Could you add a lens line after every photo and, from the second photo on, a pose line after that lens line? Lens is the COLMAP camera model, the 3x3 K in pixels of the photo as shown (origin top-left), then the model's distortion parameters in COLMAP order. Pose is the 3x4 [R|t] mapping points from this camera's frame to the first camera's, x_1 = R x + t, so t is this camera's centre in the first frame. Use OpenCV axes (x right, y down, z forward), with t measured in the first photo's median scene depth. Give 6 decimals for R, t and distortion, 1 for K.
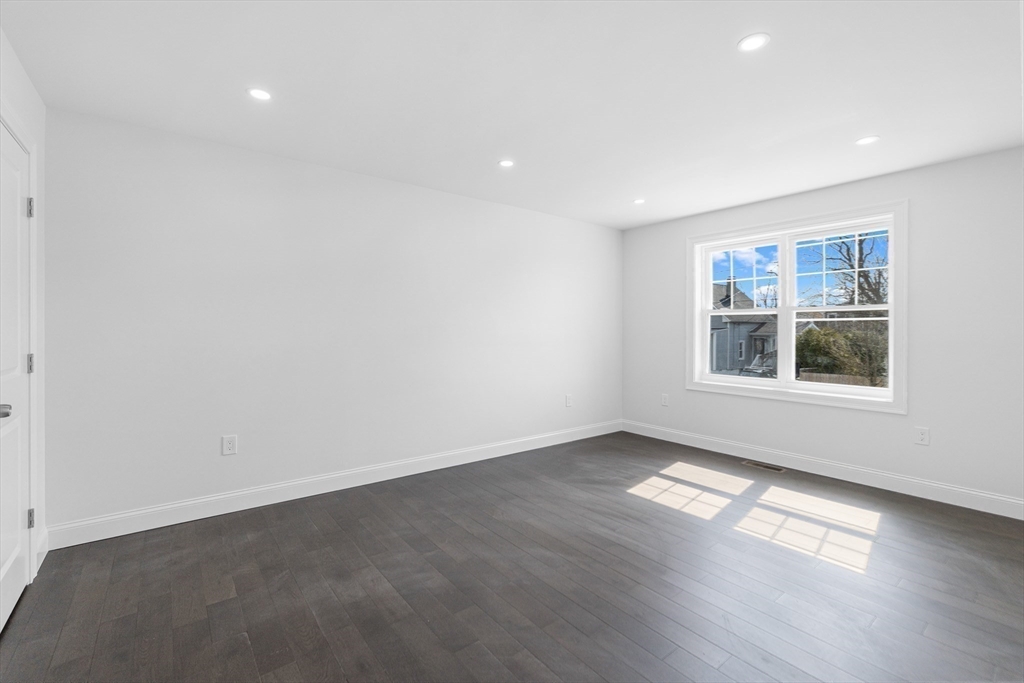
lens RADIAL K [[450.8, 0, 516.3], [0, 450.8, 336.0], [0, 0, 1]] dist [-0.005598, 0.003624]
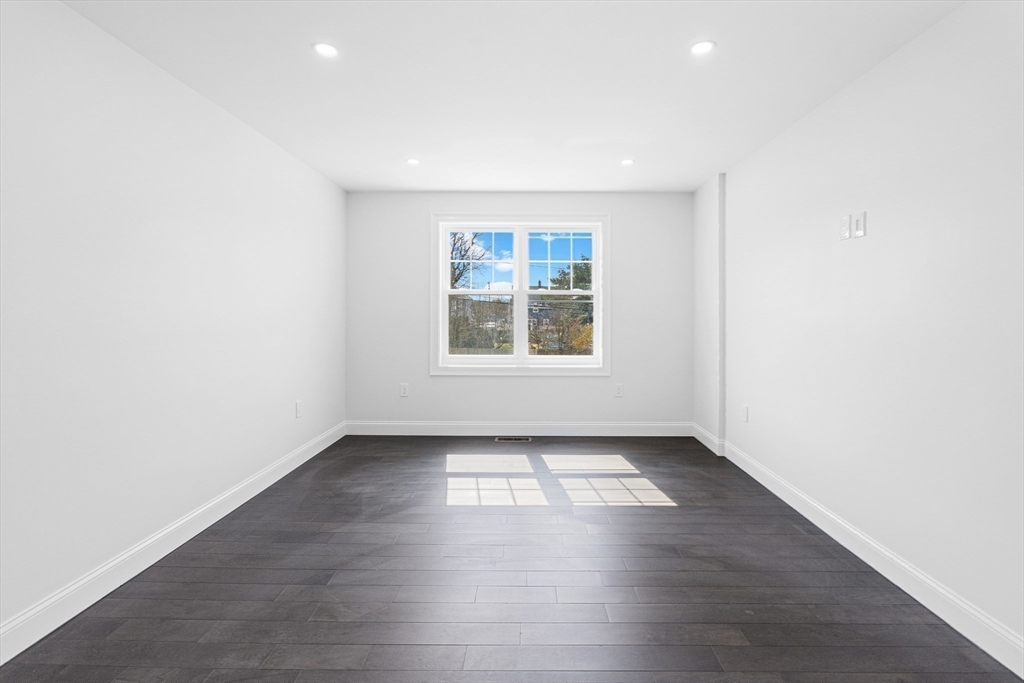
lens RADIAL K [[450.8, 0, 537.3], [0, 450.8, 316.6], [0, 0, 1]] dist [-0.005598, 0.003624]
pose [[0.625820, -0.016991, 0.779783, -0.275410], [0.014958, 0.999840, 0.009781, -0.012075], [-0.779824, 0.005543, 0.625974, 0.313421]]
